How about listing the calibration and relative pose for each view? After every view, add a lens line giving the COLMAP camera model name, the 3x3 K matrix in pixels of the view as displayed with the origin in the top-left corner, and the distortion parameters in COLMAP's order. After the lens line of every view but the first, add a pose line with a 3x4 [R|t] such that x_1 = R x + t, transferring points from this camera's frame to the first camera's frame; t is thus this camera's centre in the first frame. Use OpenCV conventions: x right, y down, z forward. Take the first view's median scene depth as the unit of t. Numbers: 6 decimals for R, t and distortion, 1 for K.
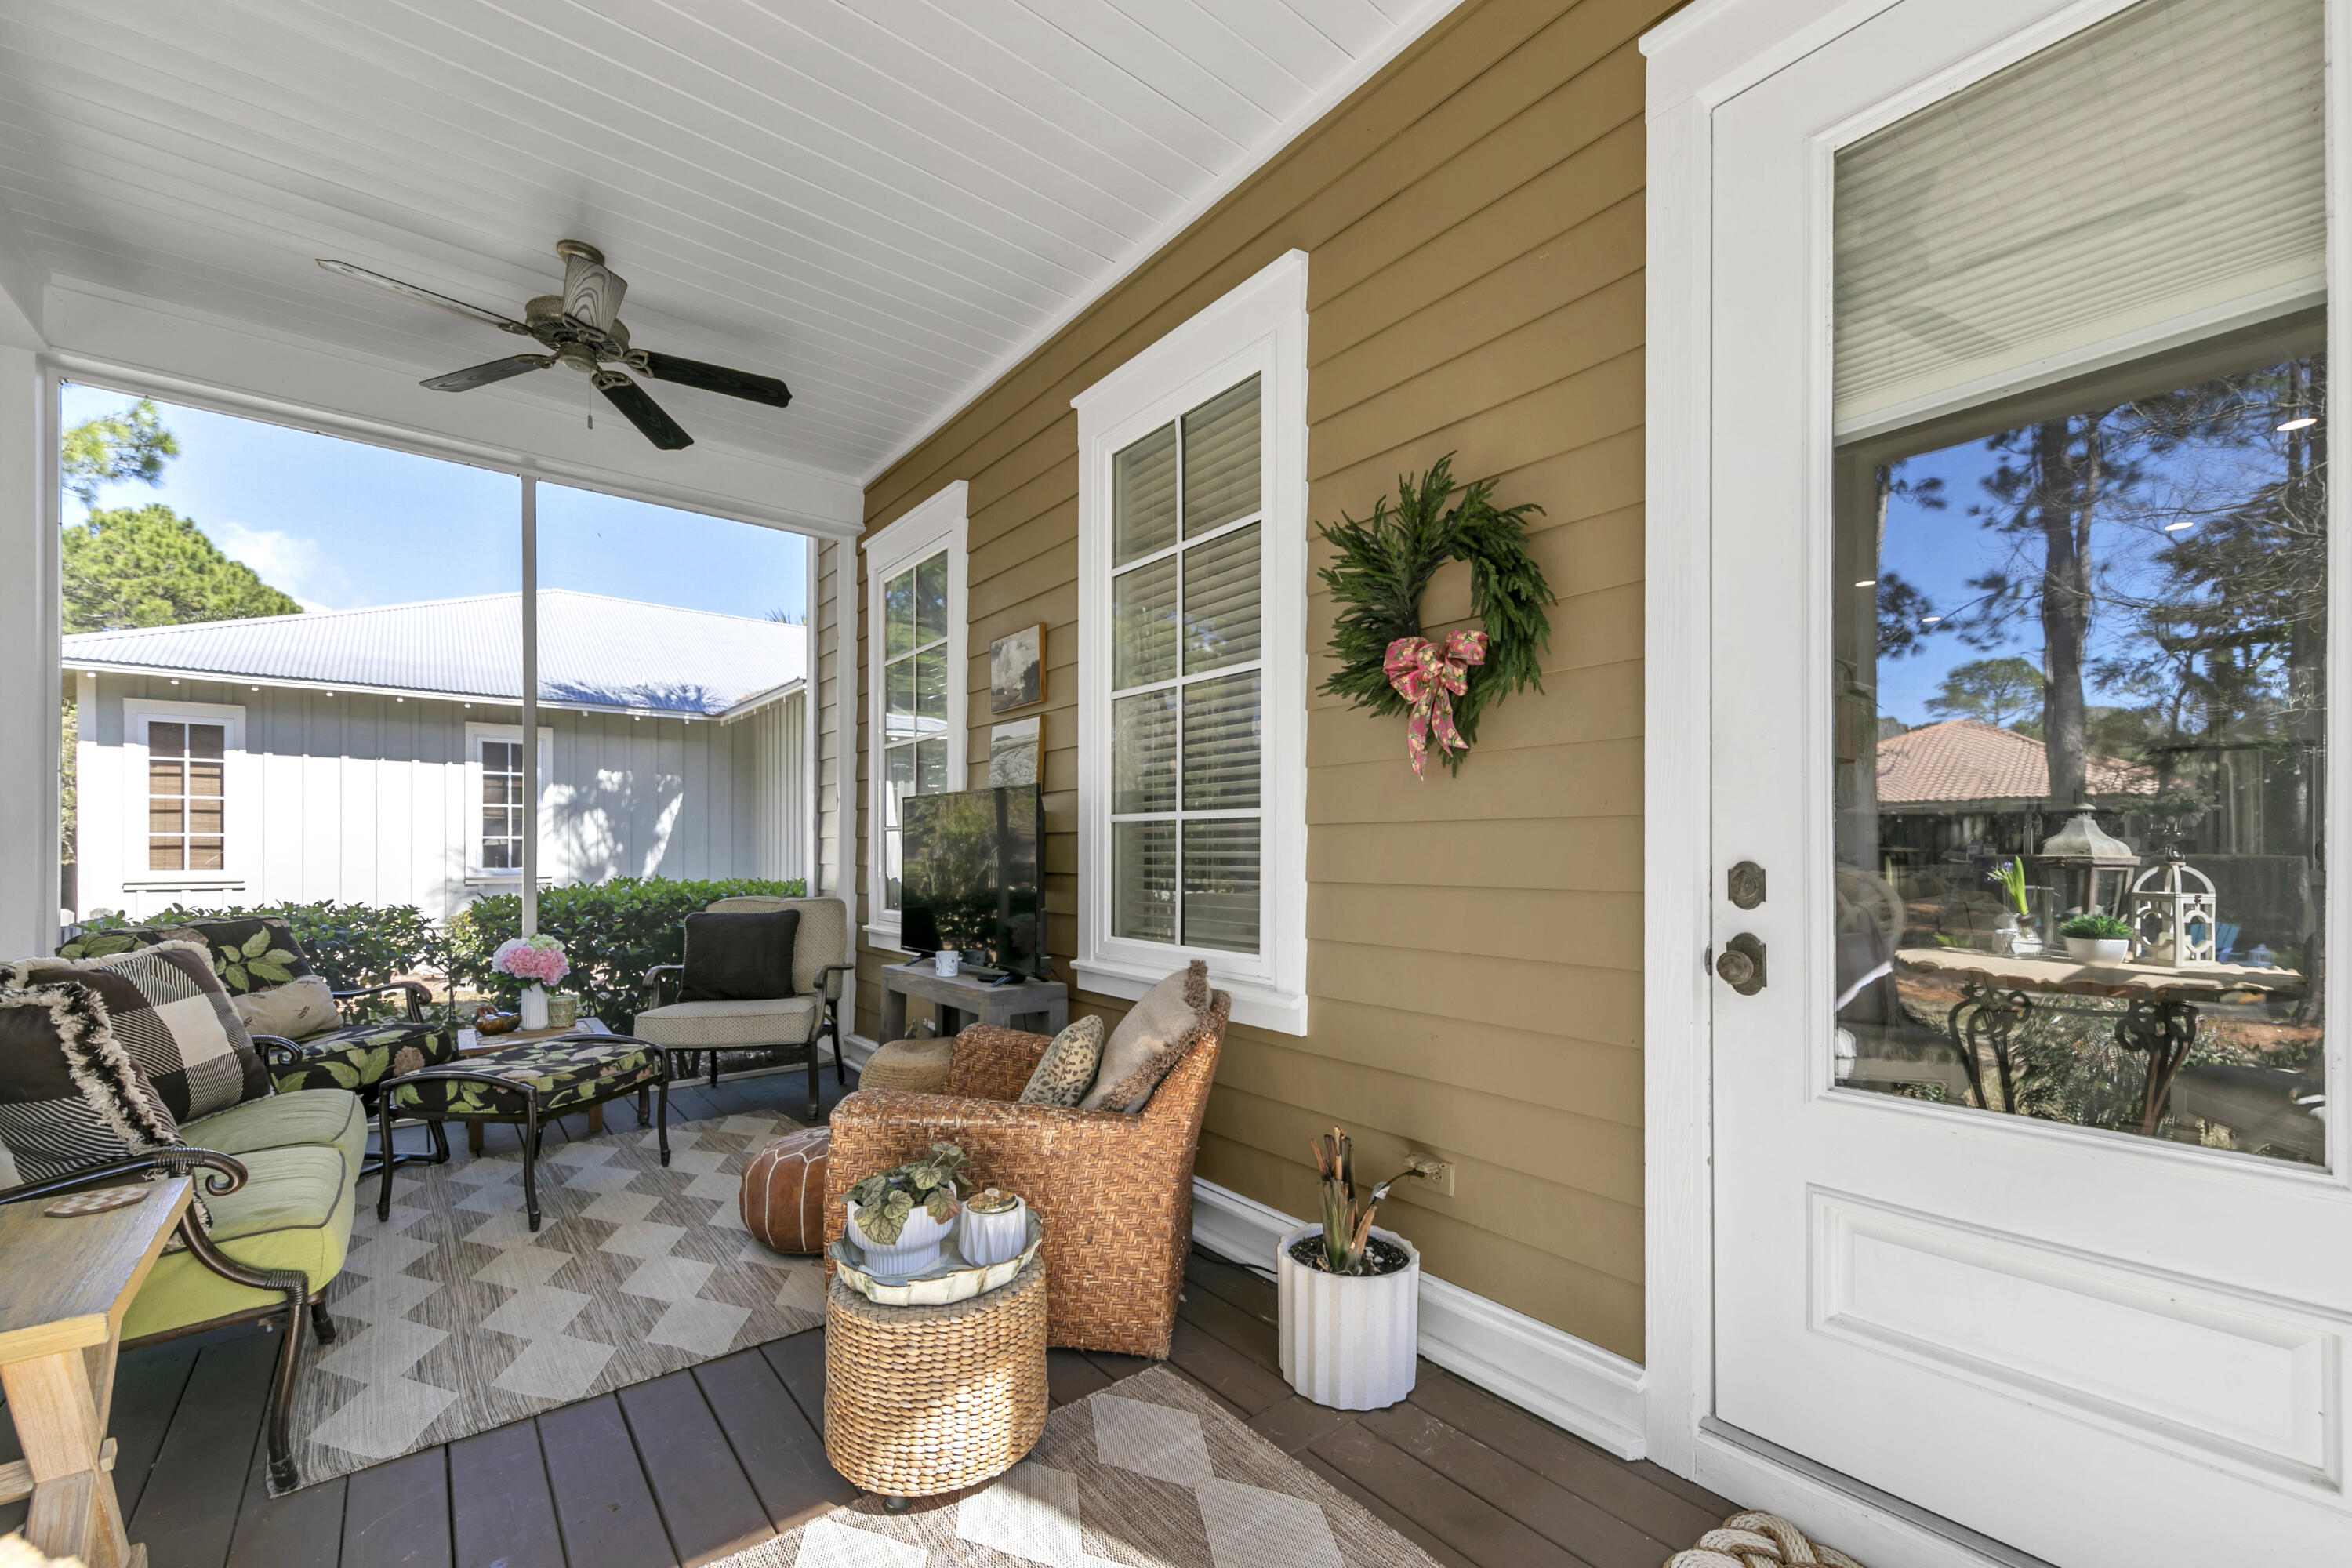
lens RADIAL K [[950.8, 0, 1181.2], [0, 950.8, 856.7], [0, 0, 1]] dist [0.001413, 0.000139]
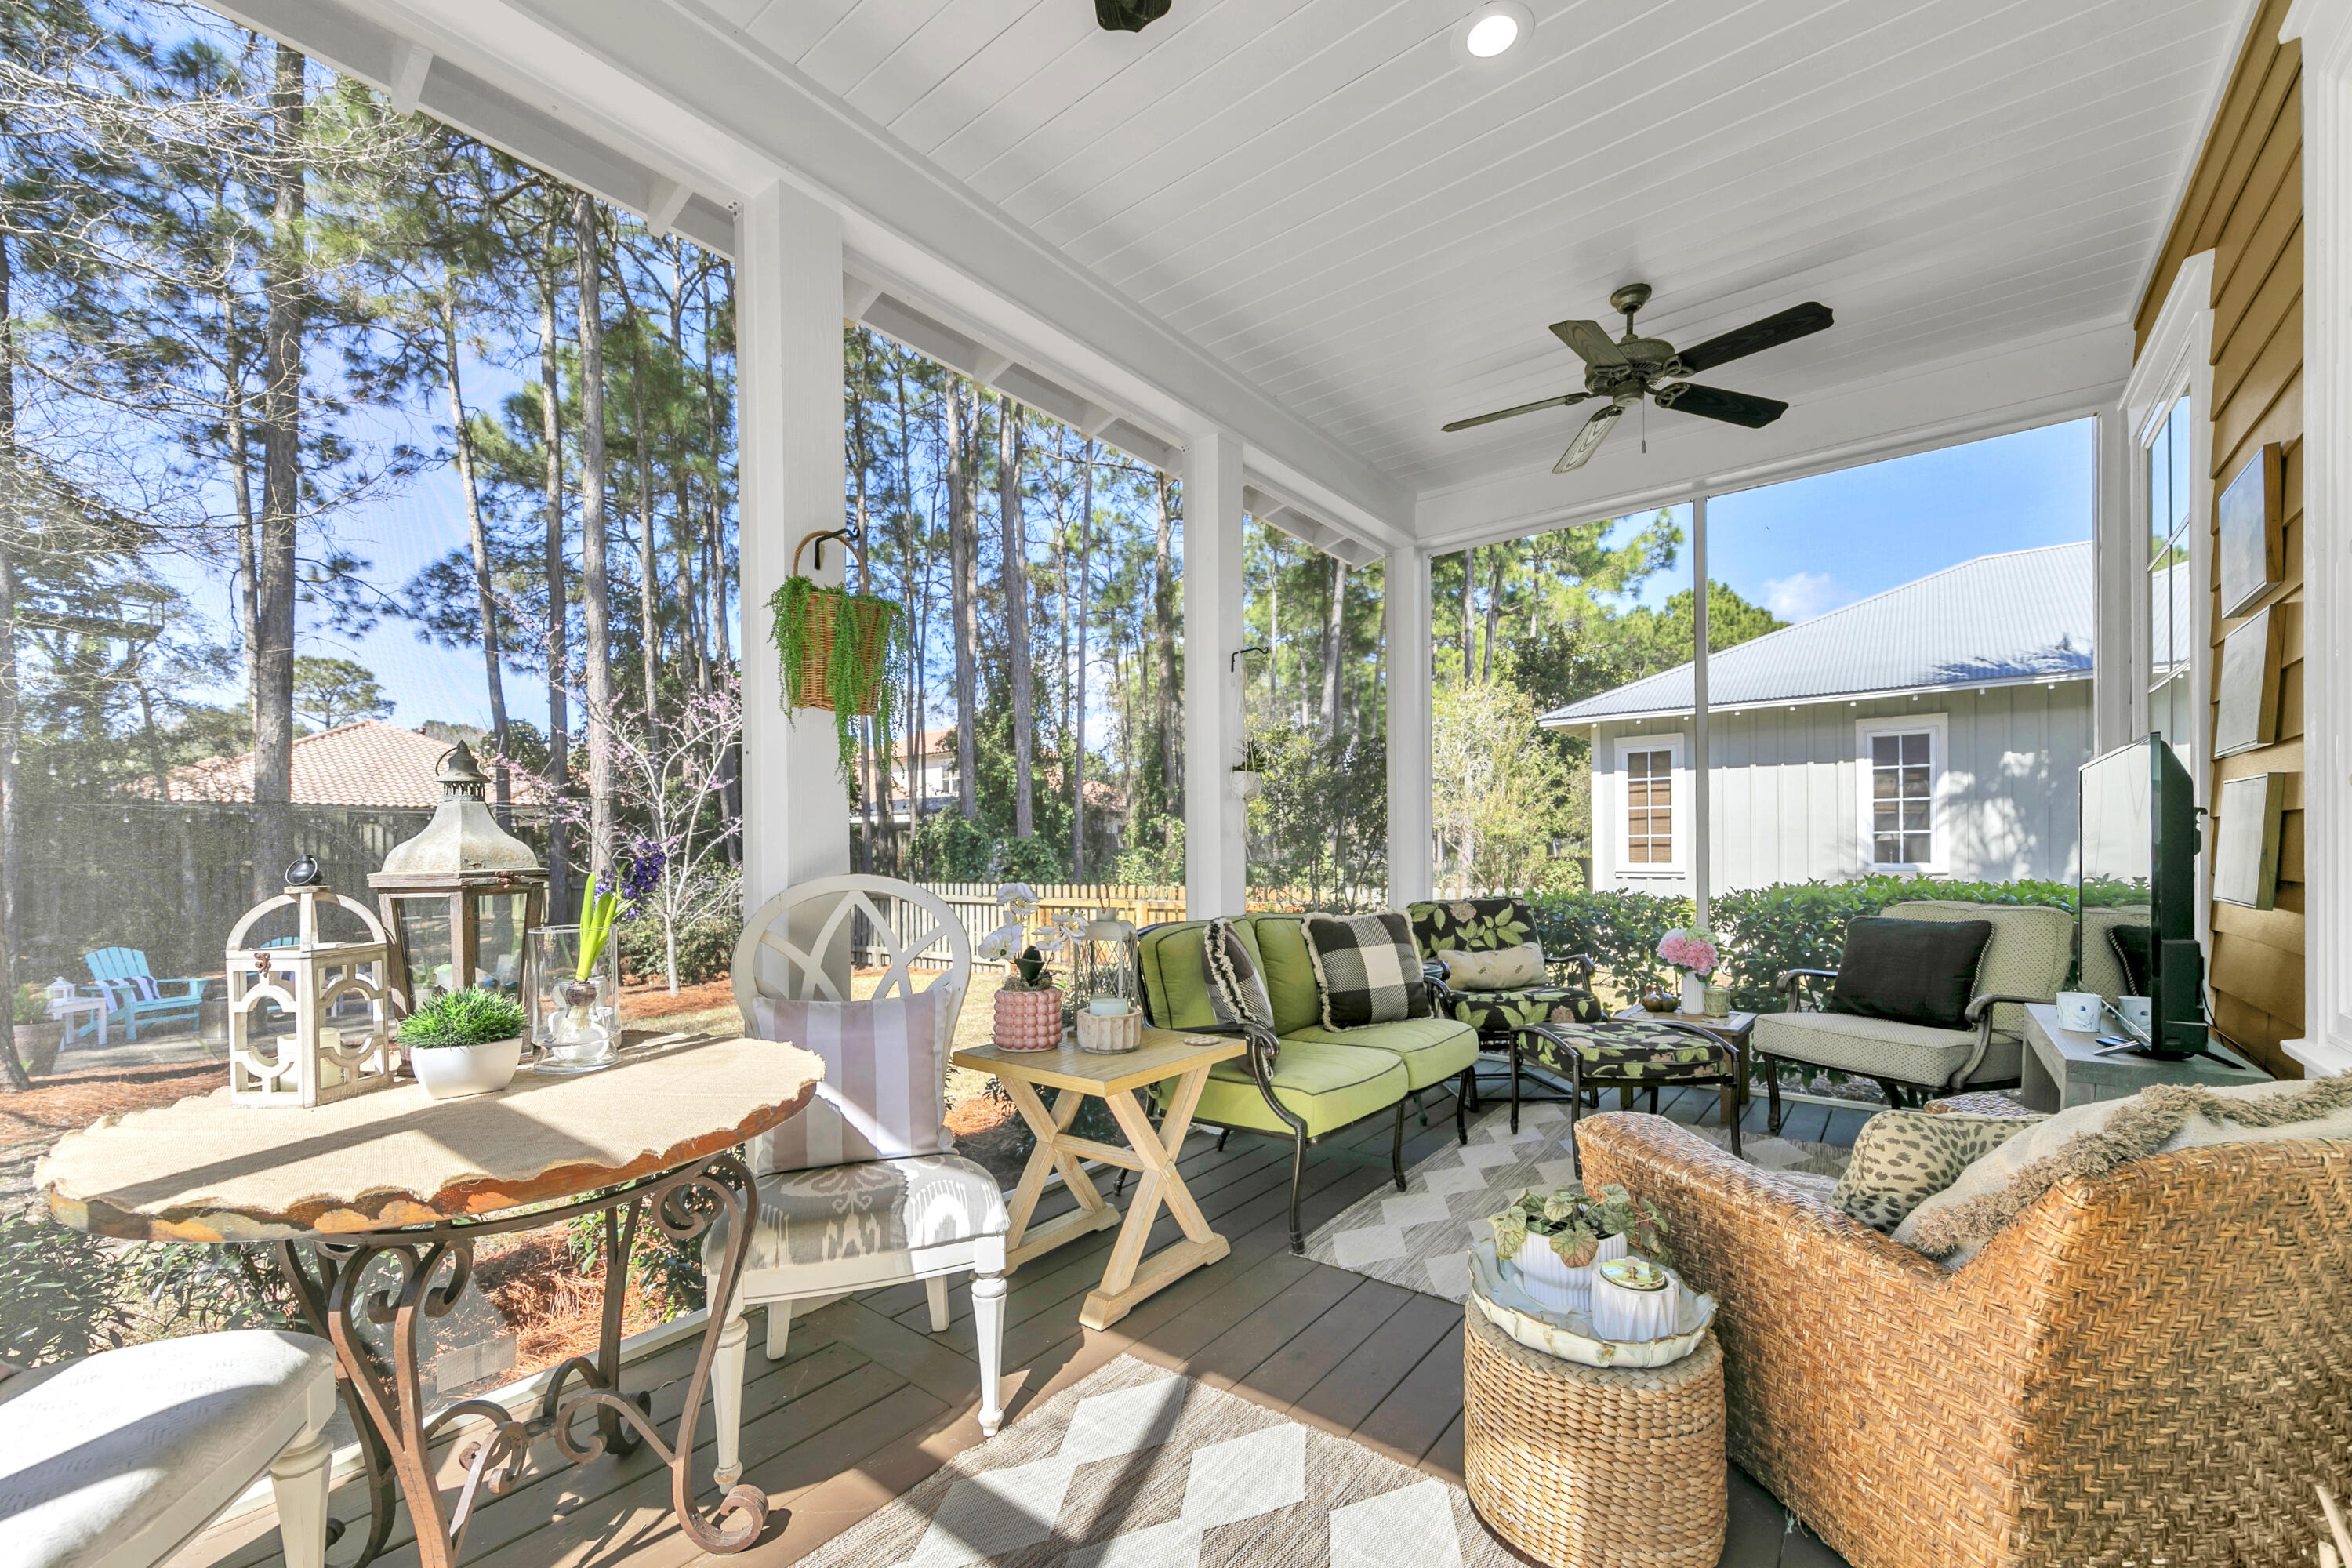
lens RADIAL K [[950.8, 0, 1181.2], [0, 950.8, 856.7], [0, 0, 1]] dist [0.001413, 0.000139]
pose [[0.211496, 0.002152, -0.977376, 0.283624], [0.003317, 0.999990, 0.002919, -0.001165], [0.977373, -0.003860, 0.211487, 0.240968]]
